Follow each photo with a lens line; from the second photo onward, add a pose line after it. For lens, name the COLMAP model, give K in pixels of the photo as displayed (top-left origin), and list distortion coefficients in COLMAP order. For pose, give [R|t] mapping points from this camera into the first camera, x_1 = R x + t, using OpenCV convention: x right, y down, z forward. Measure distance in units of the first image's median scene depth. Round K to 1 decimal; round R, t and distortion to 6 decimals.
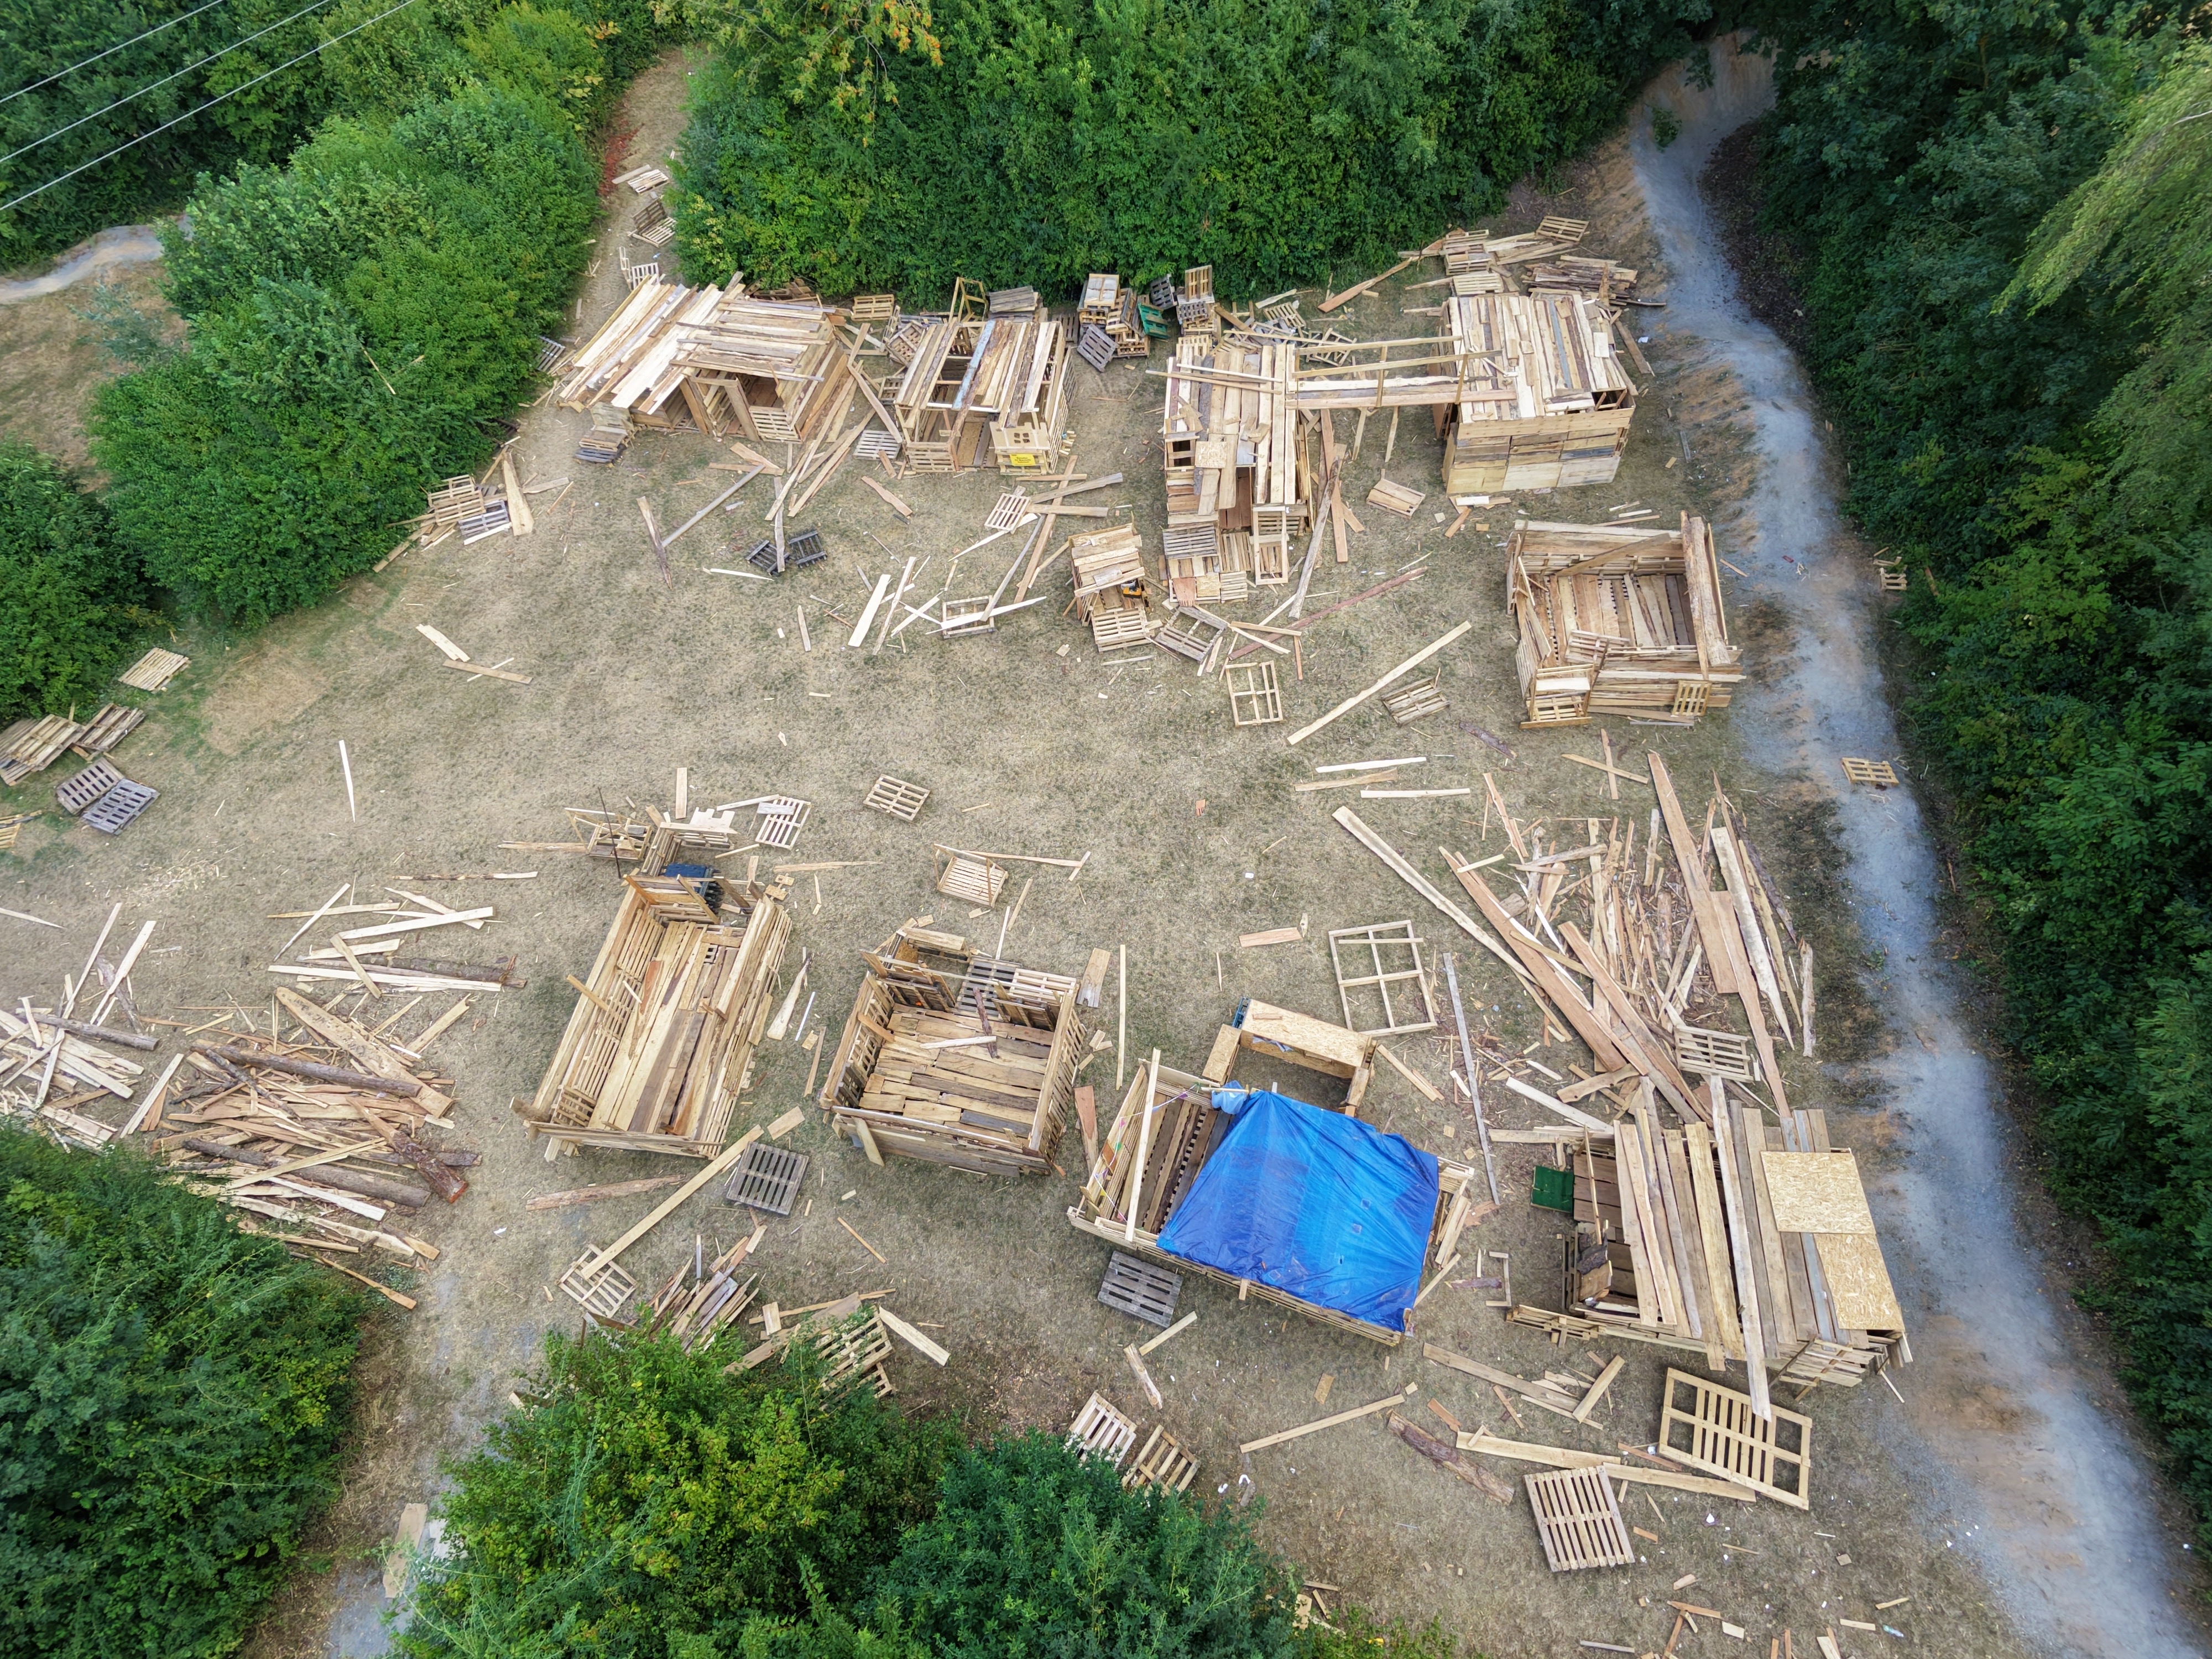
lens RADIAL K [[1058.1, 0, 1106.0], [0, 1058.1, 829.5], [0, 0, 1]] dist [-0.001420, 0.001576]
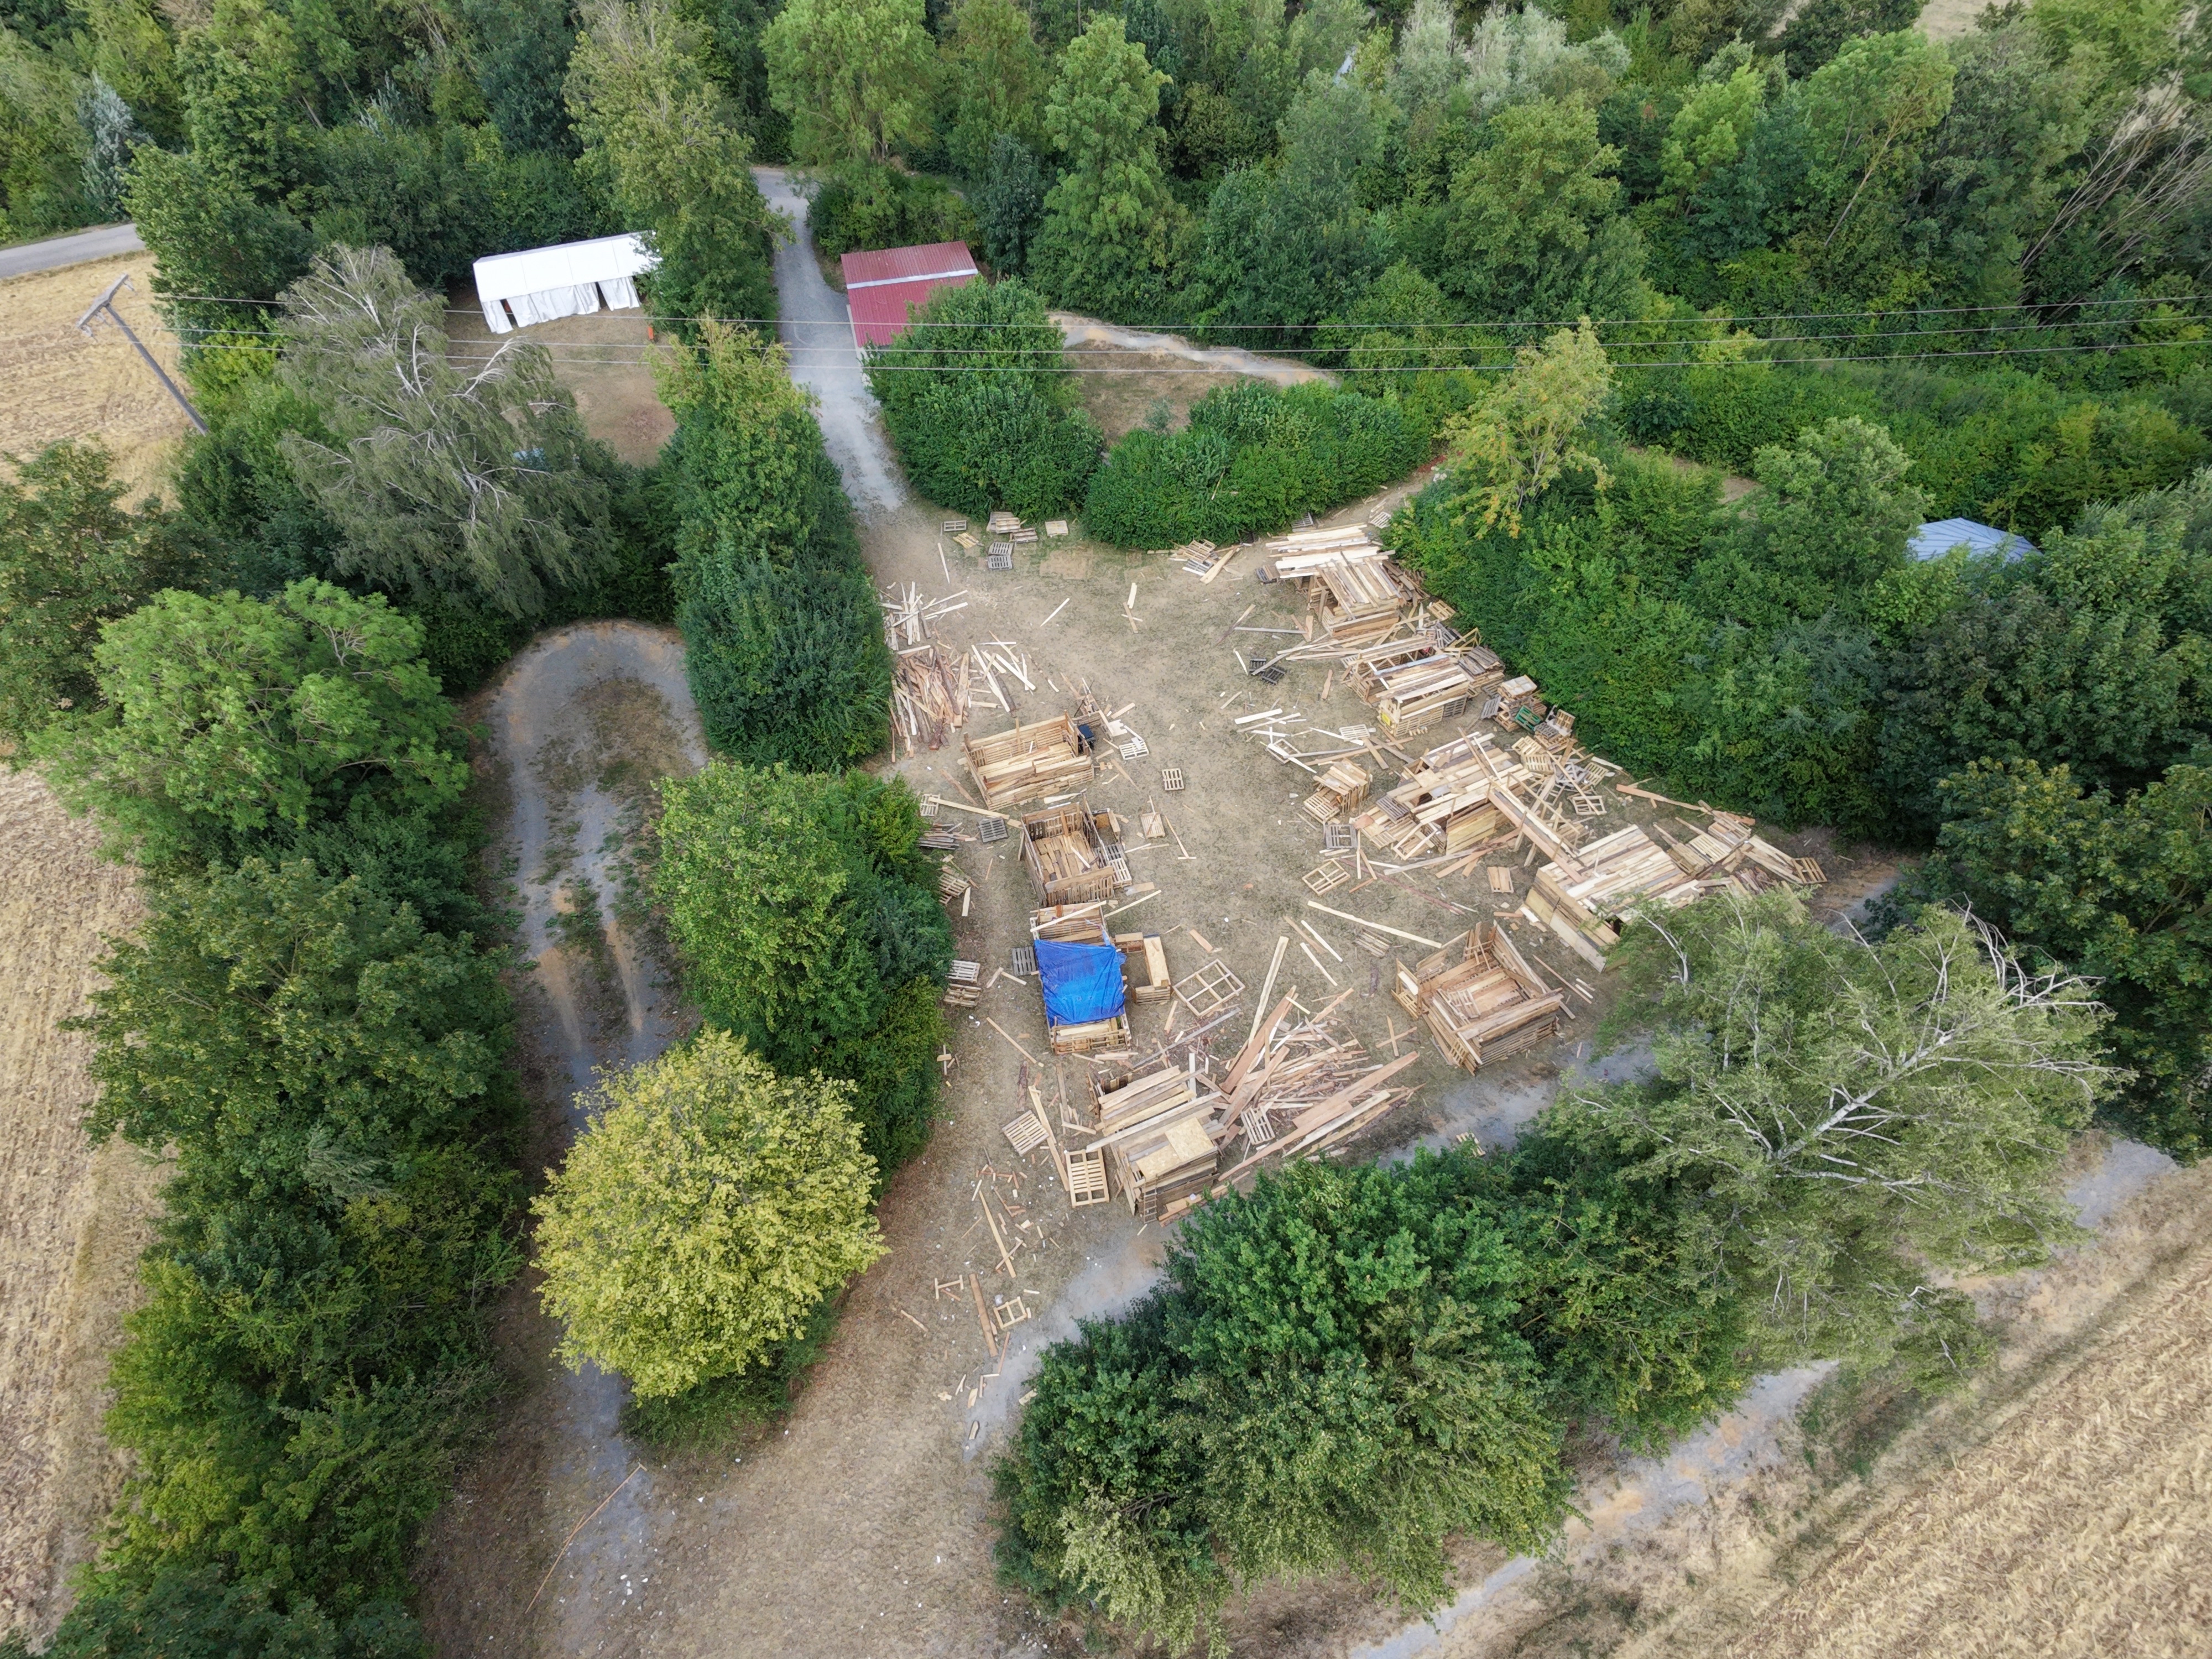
lens RADIAL K [[1058.1, 0, 1106.0], [0, 1058.1, 829.5], [0, 0, 1]] dist [-0.001420, 0.001576]
pose [[0.501748, 0.697653, -0.511399, 0.935110], [-0.745452, 0.648644, 0.153500, -0.204877], [0.438806, 0.304205, 0.845523, -0.817885]]
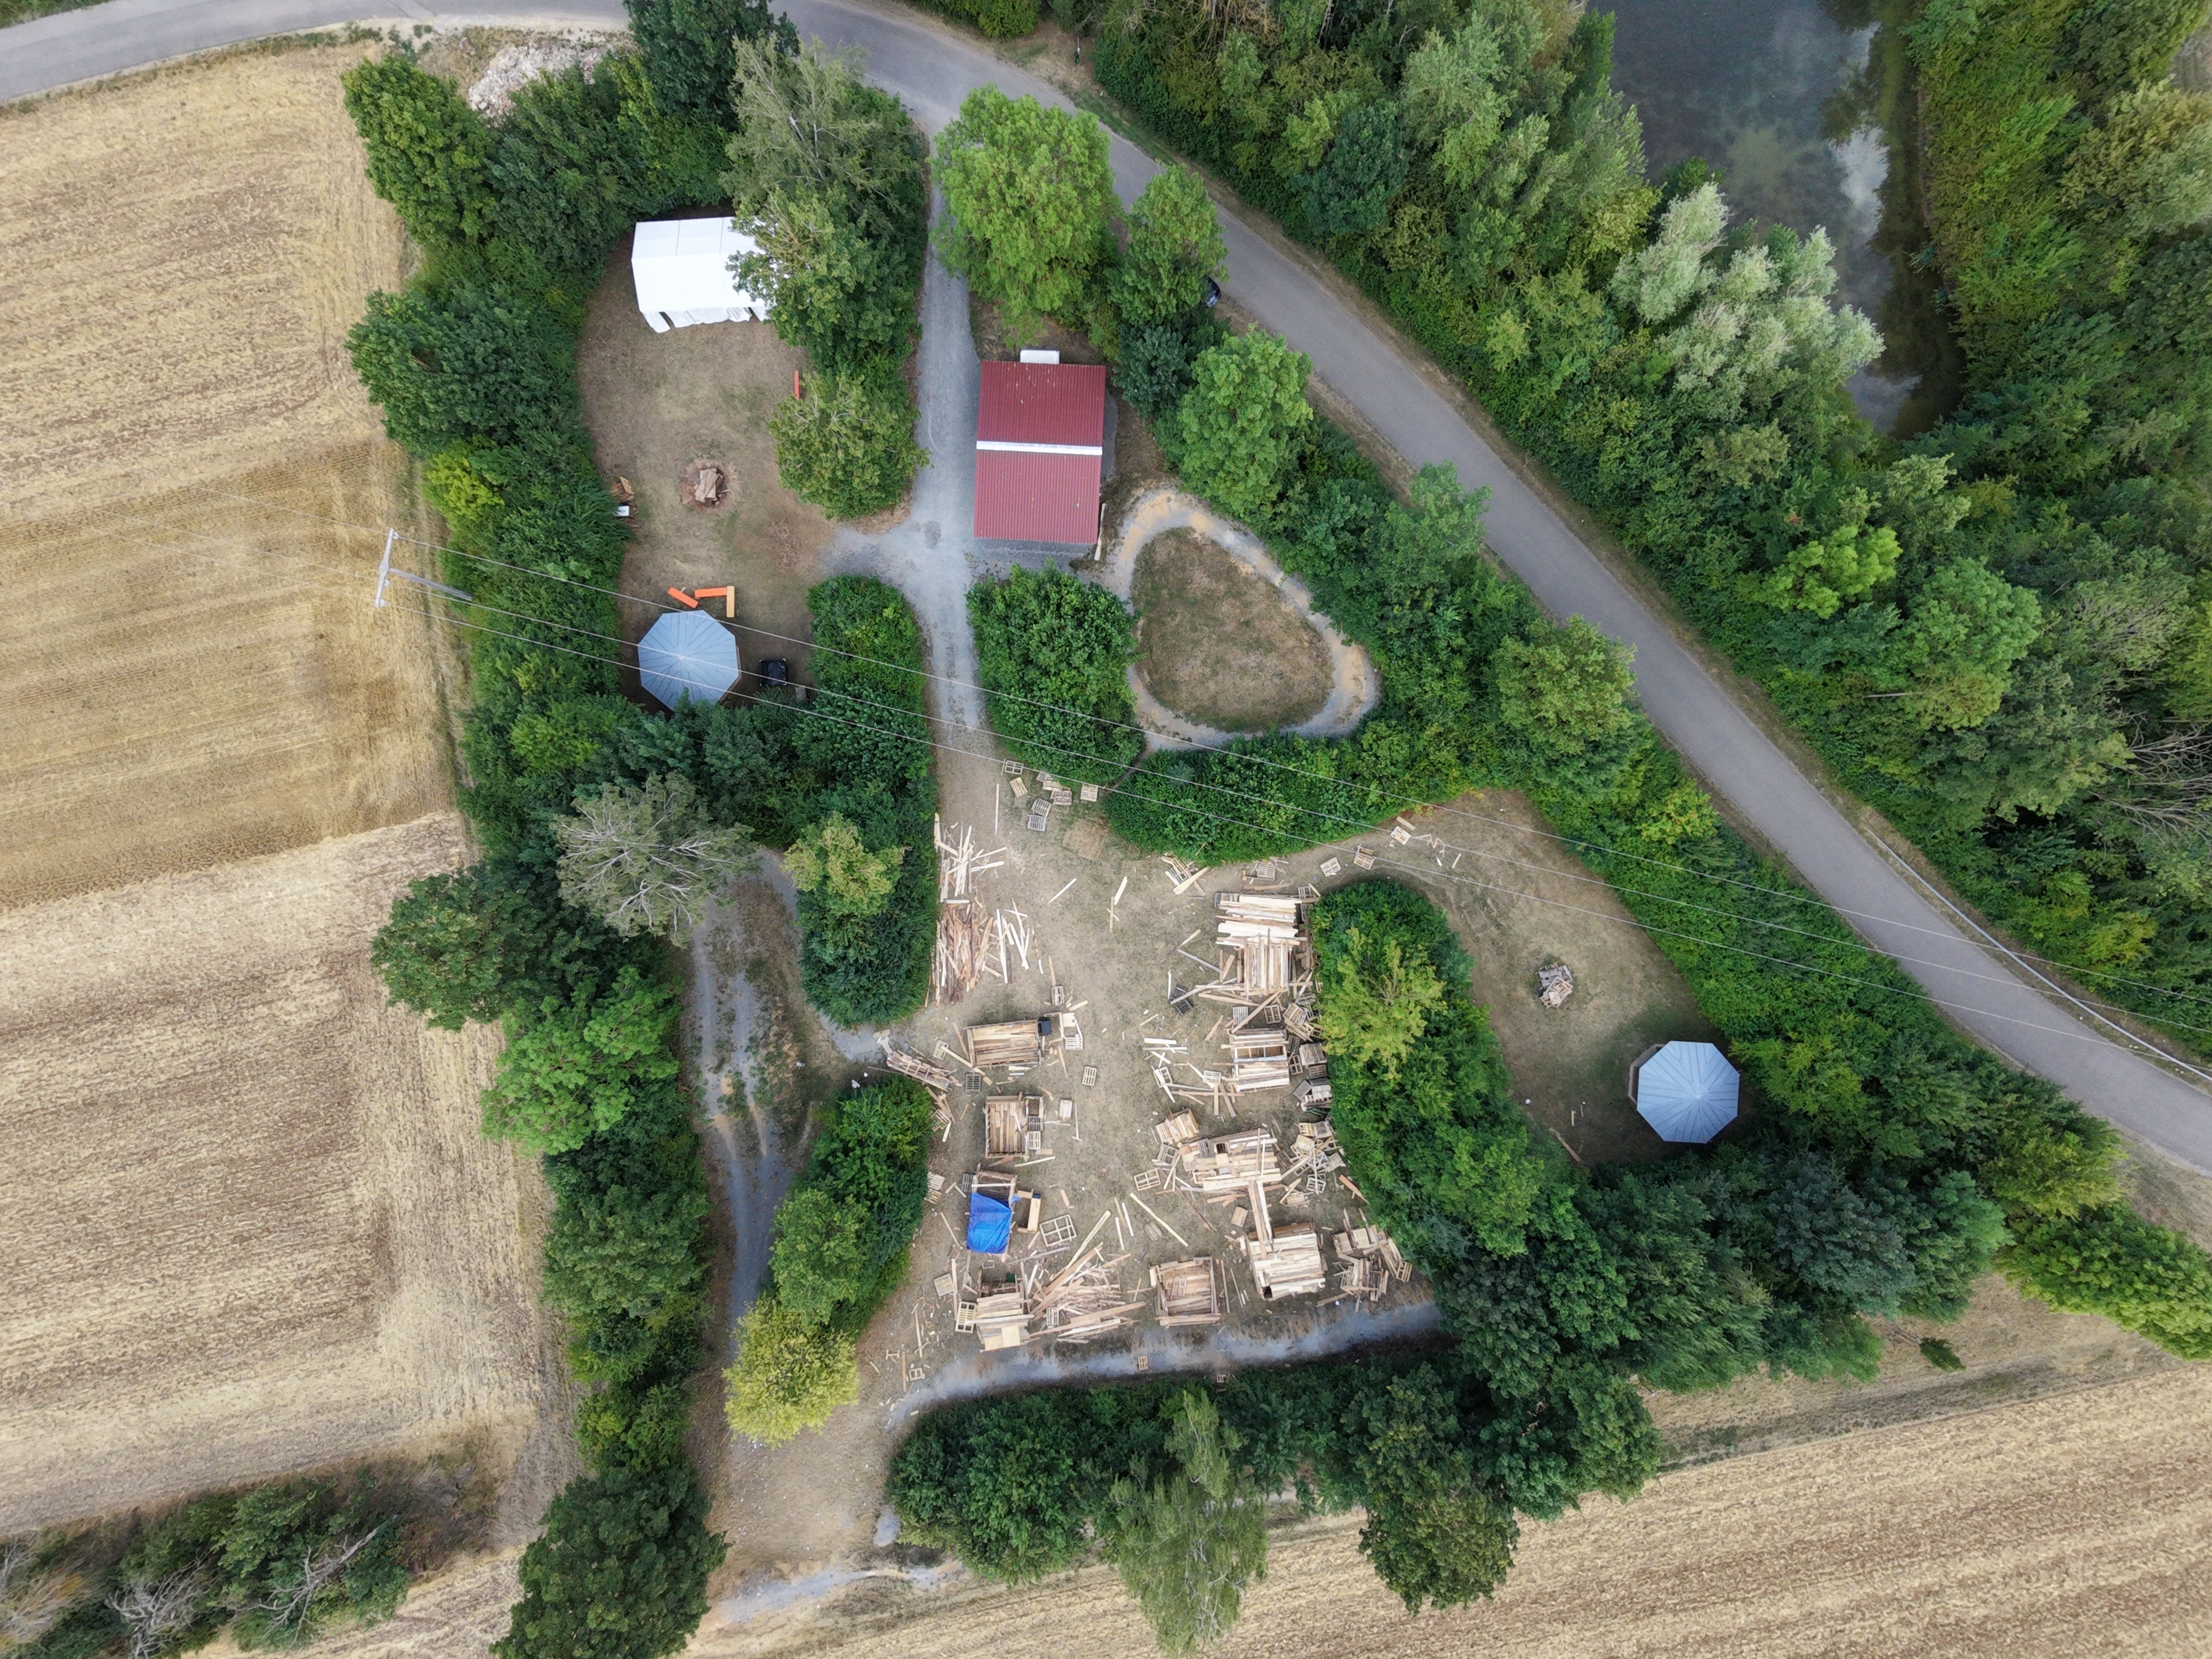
lens RADIAL K [[1058.1, 0, 1106.0], [0, 1058.1, 829.5], [0, 0, 1]] dist [-0.001420, 0.001576]
pose [[0.236990, 0.971510, 0.001859, -1.032175], [-0.837090, 0.203228, 0.507916, -2.088421], [0.493068, -0.121927, 0.861405, -1.865161]]
